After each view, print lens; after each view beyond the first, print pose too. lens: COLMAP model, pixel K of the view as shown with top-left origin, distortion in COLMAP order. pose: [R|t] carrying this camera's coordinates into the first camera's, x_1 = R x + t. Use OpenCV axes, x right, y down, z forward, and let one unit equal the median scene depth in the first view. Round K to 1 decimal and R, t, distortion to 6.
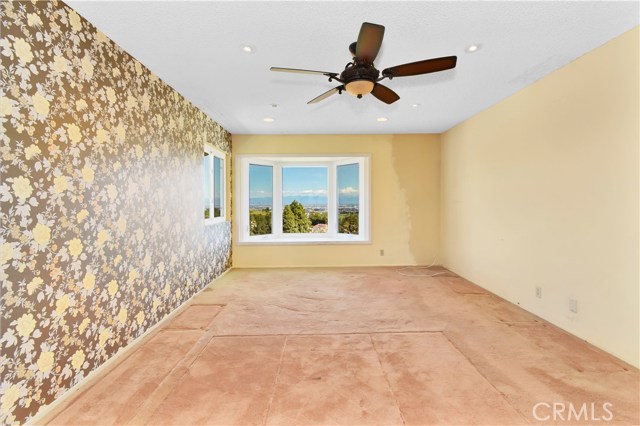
lens RADIAL K [[326.5, 0, 320.4], [0, 326.5, 203.2], [0, 0, 1]] dist [0.000906, -0.000020]
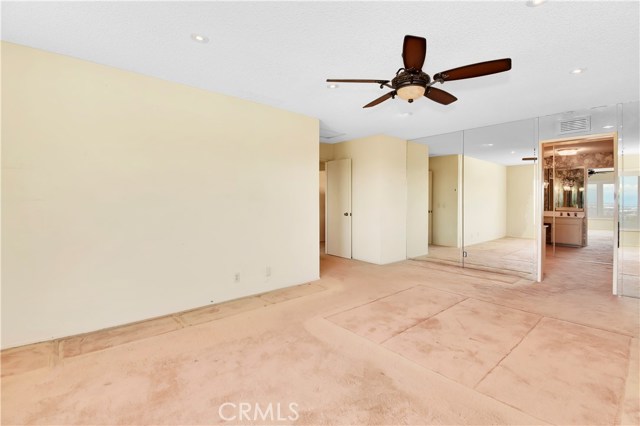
lens RADIAL K [[288.2, 0, 319.6], [0, 288.2, 197.3], [0, 0, 1]] dist [-0.000778, -0.000205]
pose [[-0.632634, -0.000206, 0.774451, -0.196710], [0.000210, 1.000000, 0.000437, -0.011921], [-0.774451, 0.000439, -0.632634, 0.853634]]
